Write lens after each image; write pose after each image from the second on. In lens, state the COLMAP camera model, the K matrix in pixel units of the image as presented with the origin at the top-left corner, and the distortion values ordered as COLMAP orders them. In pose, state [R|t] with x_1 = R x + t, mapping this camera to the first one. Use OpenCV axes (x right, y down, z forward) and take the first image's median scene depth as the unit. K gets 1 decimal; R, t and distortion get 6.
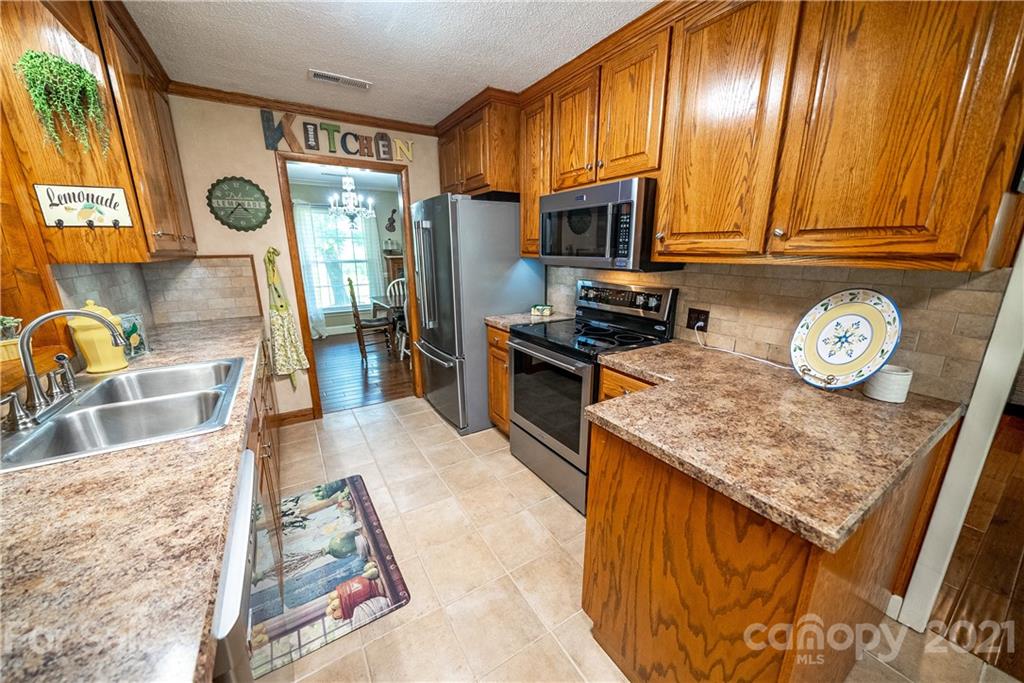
lens RADIAL K [[367.1, 0, 512.0], [0, 367.1, 341.5], [0, 0, 1]] dist [-0.001361, -0.000080]
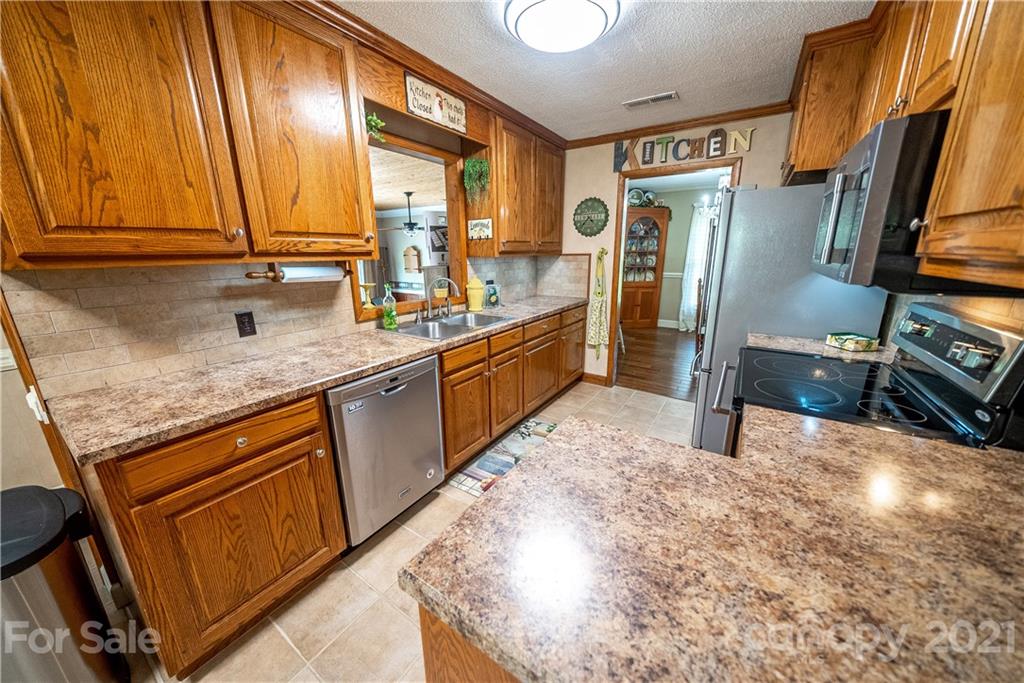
lens RADIAL K [[352.8, 0, 512.0], [0, 352.8, 341.5], [0, 0, 1]] dist [-0.005115, -0.000040]
pose [[0.414756, 0.228374, -0.880808, 0.434232], [-0.216834, 0.964912, 0.148078, -0.054014], [0.883720, 0.129573, 0.449723, 0.203532]]
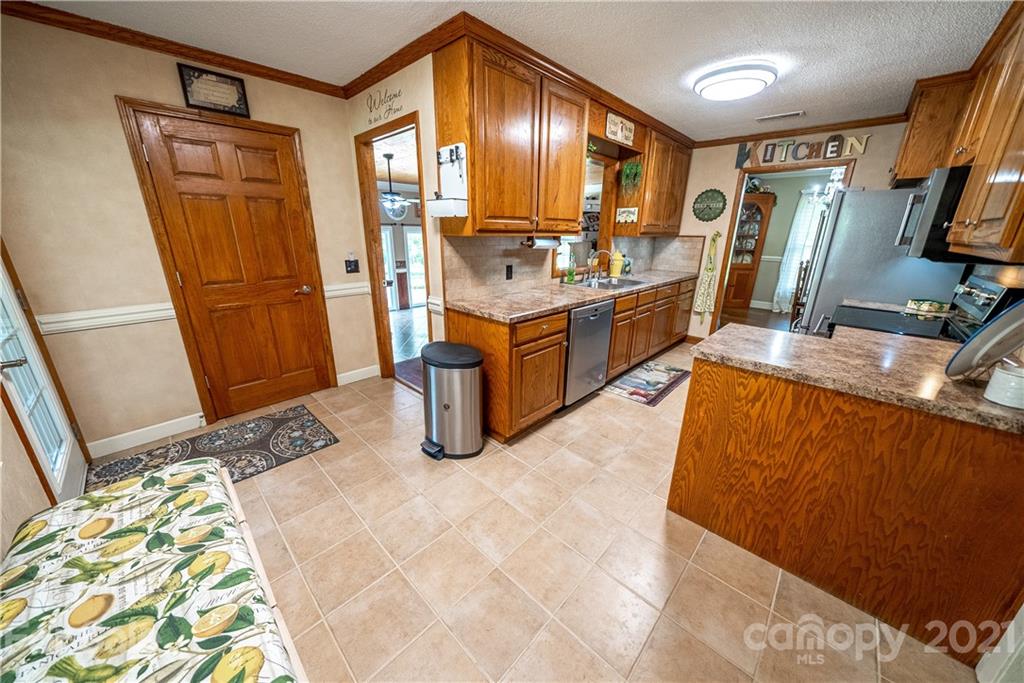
lens RADIAL K [[352.8, 0, 512.0], [0, 352.8, 341.5], [0, 0, 1]] dist [-0.005115, -0.000040]
pose [[0.243287, 0.301387, -0.921942, 0.745949], [-0.252219, 0.937460, 0.239903, 0.055575], [0.936588, 0.174166, 0.304088, -0.242169]]
